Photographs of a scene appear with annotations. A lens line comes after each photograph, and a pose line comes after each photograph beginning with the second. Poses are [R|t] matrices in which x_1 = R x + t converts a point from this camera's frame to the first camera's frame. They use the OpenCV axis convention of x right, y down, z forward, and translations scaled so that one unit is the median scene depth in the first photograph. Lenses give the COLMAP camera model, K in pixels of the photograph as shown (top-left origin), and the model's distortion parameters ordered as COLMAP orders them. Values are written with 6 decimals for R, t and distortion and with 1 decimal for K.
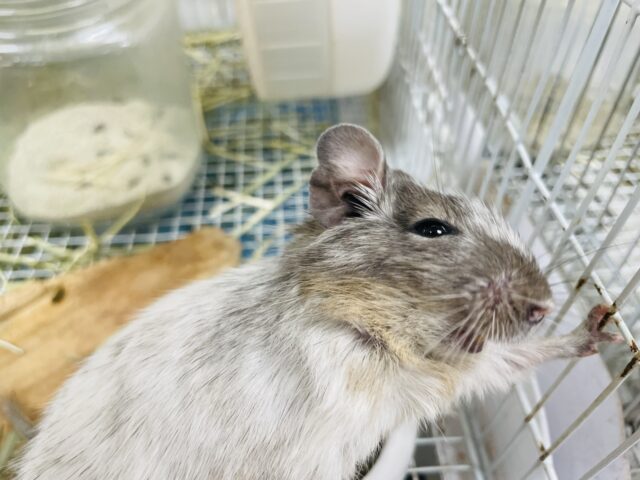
lens RADIAL K [[478.3, 0, 320.0], [0, 478.3, 240.0], [0, 0, 1]] dist [-0.004667, -0.003842]
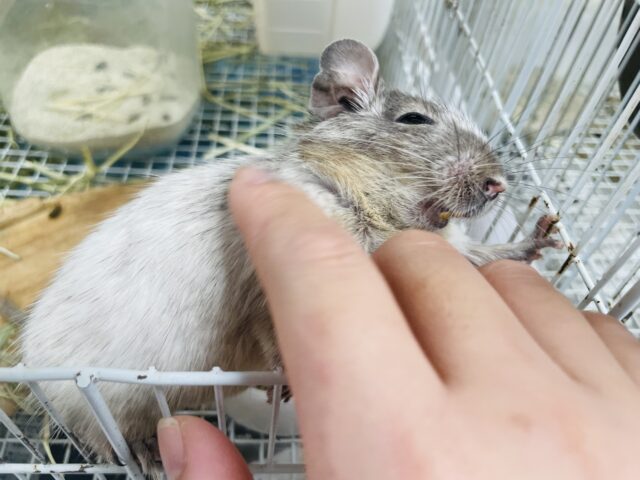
lens RADIAL K [[478.3, 0, 320.0], [0, 478.3, 240.0], [0, 0, 1]] dist [-0.004667, -0.003842]
pose [[0.995081, 0.086172, 0.048864, -0.011997], [-0.086776, 0.996174, 0.010360, 0.103560], [-0.047785, -0.014550, 0.998752, -0.071625]]
